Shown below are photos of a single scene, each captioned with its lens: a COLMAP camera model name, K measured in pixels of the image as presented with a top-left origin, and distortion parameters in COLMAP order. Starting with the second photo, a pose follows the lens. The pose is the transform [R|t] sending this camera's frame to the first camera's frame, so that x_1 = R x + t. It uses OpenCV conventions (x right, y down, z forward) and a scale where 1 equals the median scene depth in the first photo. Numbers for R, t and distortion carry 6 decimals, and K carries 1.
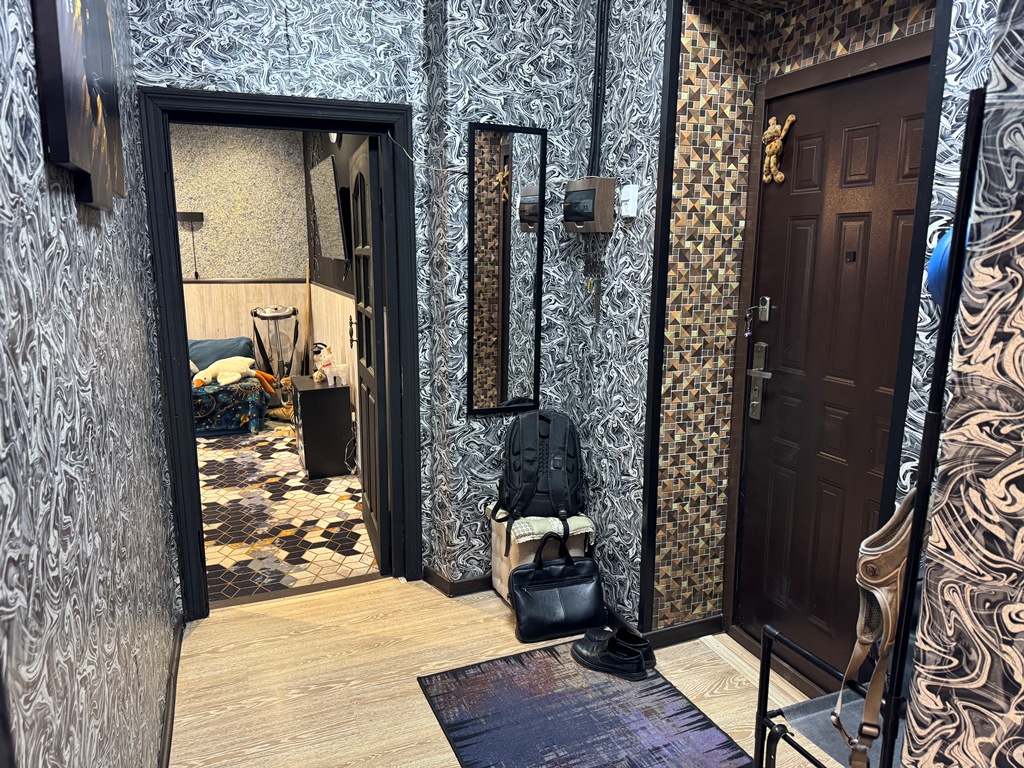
lens RADIAL K [[713.7, 0, 523.0], [0, 713.7, 389.9], [0, 0, 1]] dist [0.052861, -0.072236]
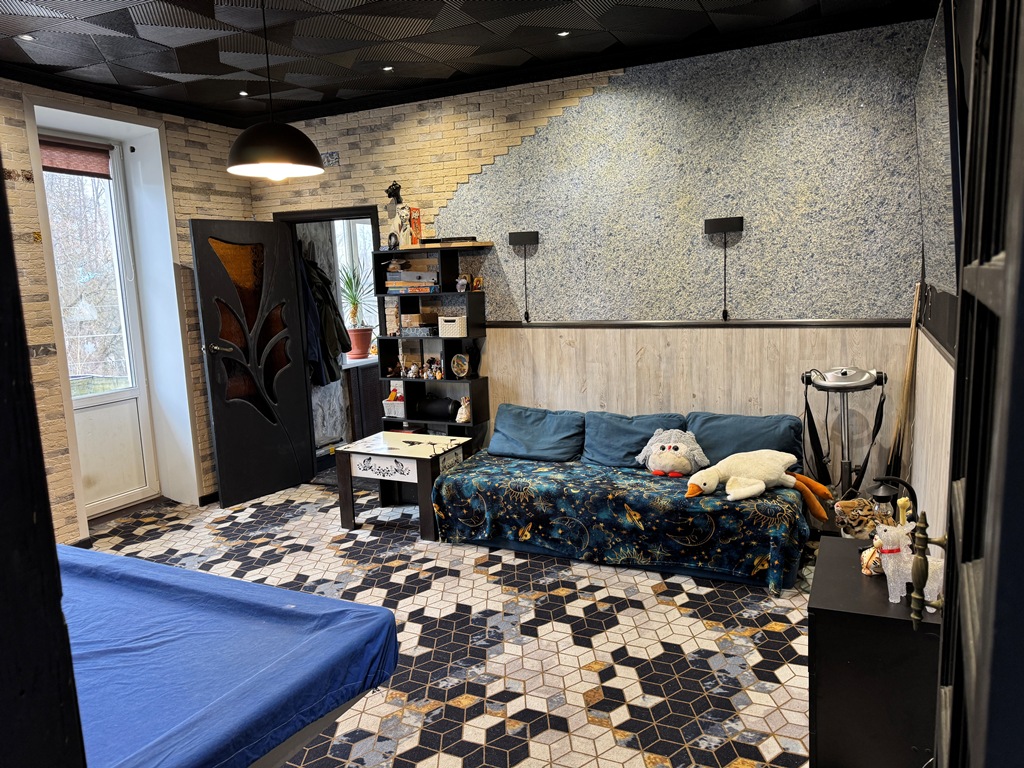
lens RADIAL K [[713.7, 0, 515.2], [0, 713.7, 383.4], [0, 0, 1]] dist [0.052861, -0.072236]
pose [[0.660781, 0.081483, -0.746143, -0.123750], [-0.105178, 0.994334, 0.015442, -0.118660], [0.743173, 0.068274, 0.665607, 0.584420]]
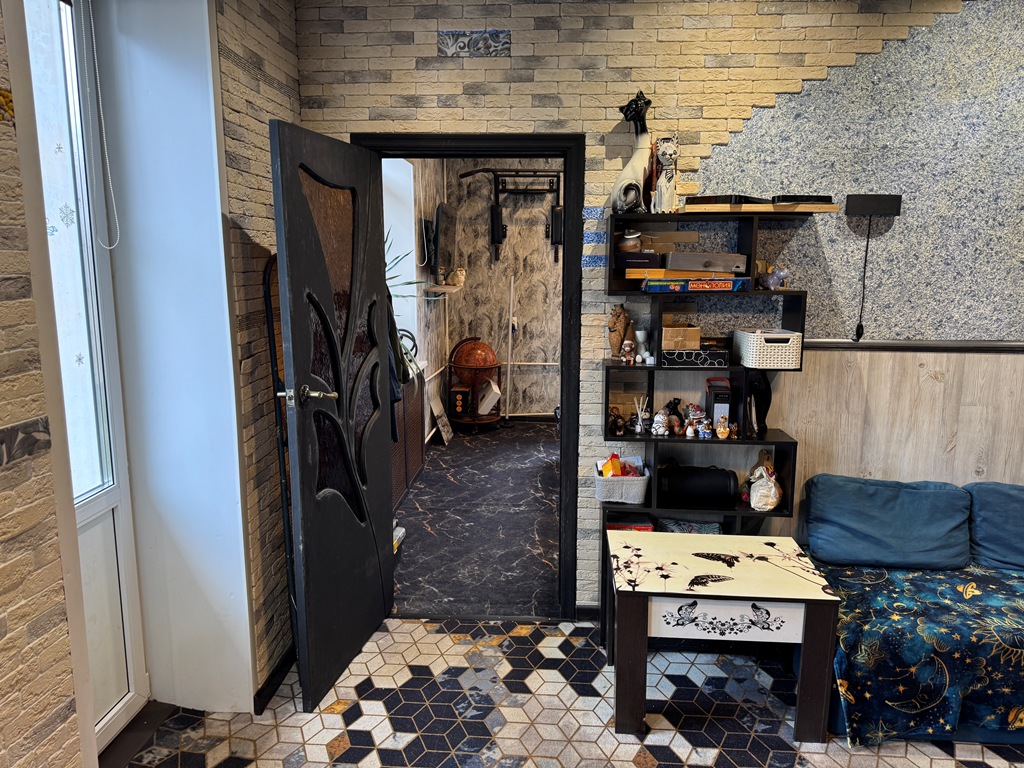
lens RADIAL K [[713.7, 0, 504.3], [0, 713.7, 374.2], [0, 0, 1]] dist [0.052861, -0.072236]
pose [[0.888304, 0.067295, -0.454300, -0.850117], [-0.085072, 0.996198, -0.018777, -0.123880], [0.451309, 0.055327, 0.890651, 0.561504]]
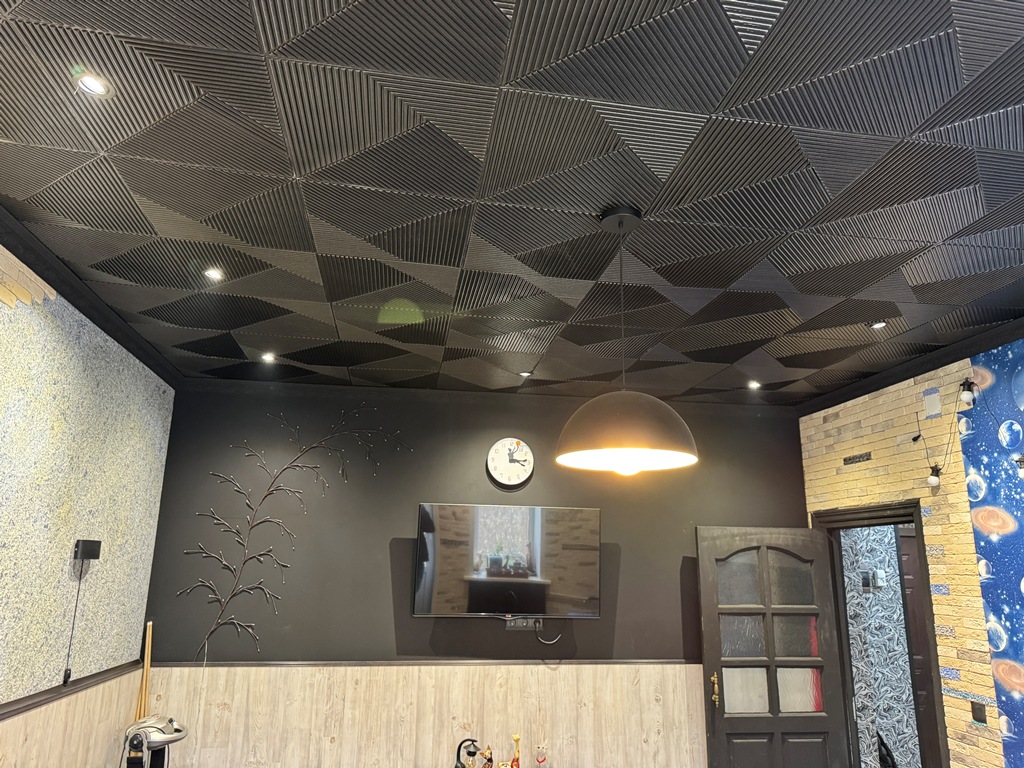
lens RADIAL K [[713.7, 0, 517.3], [0, 713.7, 386.0], [0, 0, 1]] dist [0.052861, -0.072236]
pose [[0.249586, 0.239729, 0.938209, -1.164613], [0.175636, 0.941595, -0.287318, -0.205024], [-0.952291, 0.236494, 0.192904, 0.807751]]
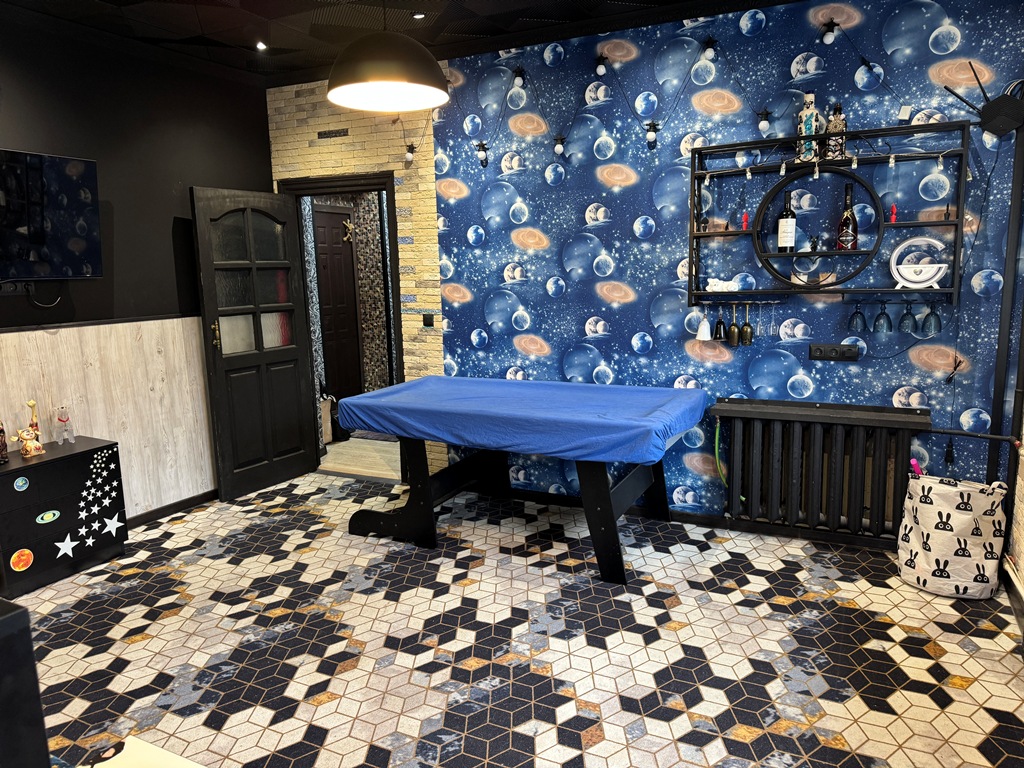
lens RADIAL K [[713.7, 0, 515.7], [0, 713.7, 388.7], [0, 0, 1]] dist [0.052861, -0.072236]
pose [[-0.642436, -0.120117, 0.756867, -1.198224], [0.166041, 0.942361, 0.290493, -0.213869], [-0.748136, 0.312294, -0.585462, 1.120898]]
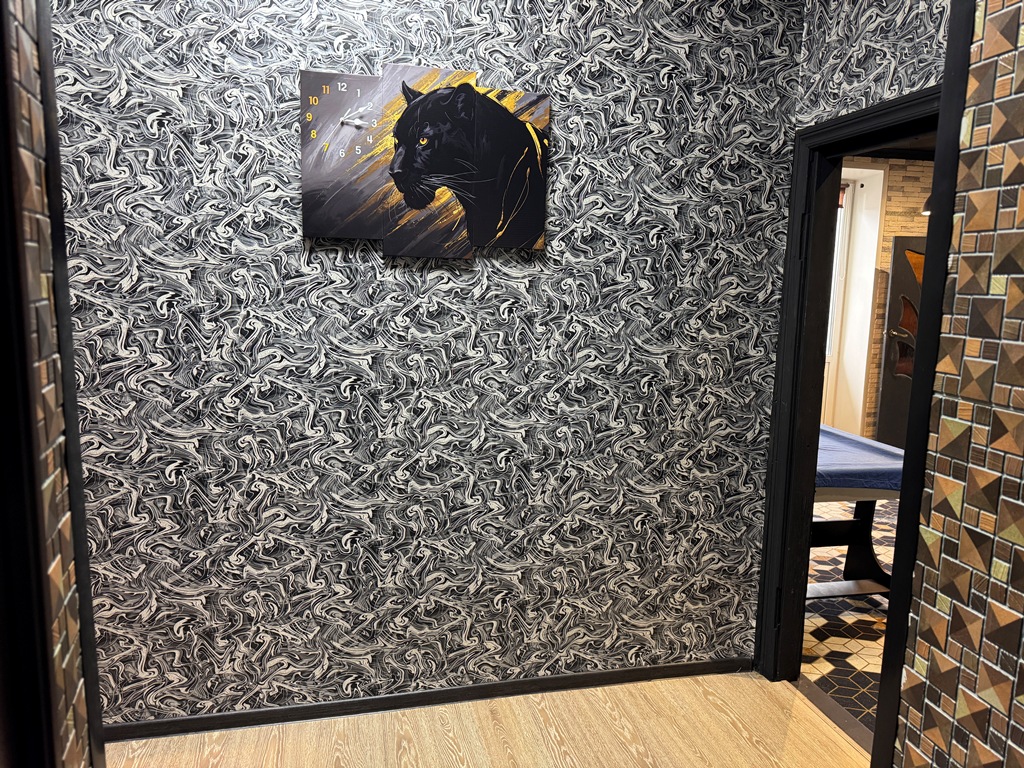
lens RADIAL K [[713.7, 0, 505.1], [0, 713.7, 390.6], [0, 0, 1]] dist [0.052861, -0.072236]
pose [[-0.176316, 0.139989, -0.974328, 0.309873], [-0.207683, 0.962262, 0.175838, -0.089184], [0.962175, 0.233355, -0.140588, 0.450401]]
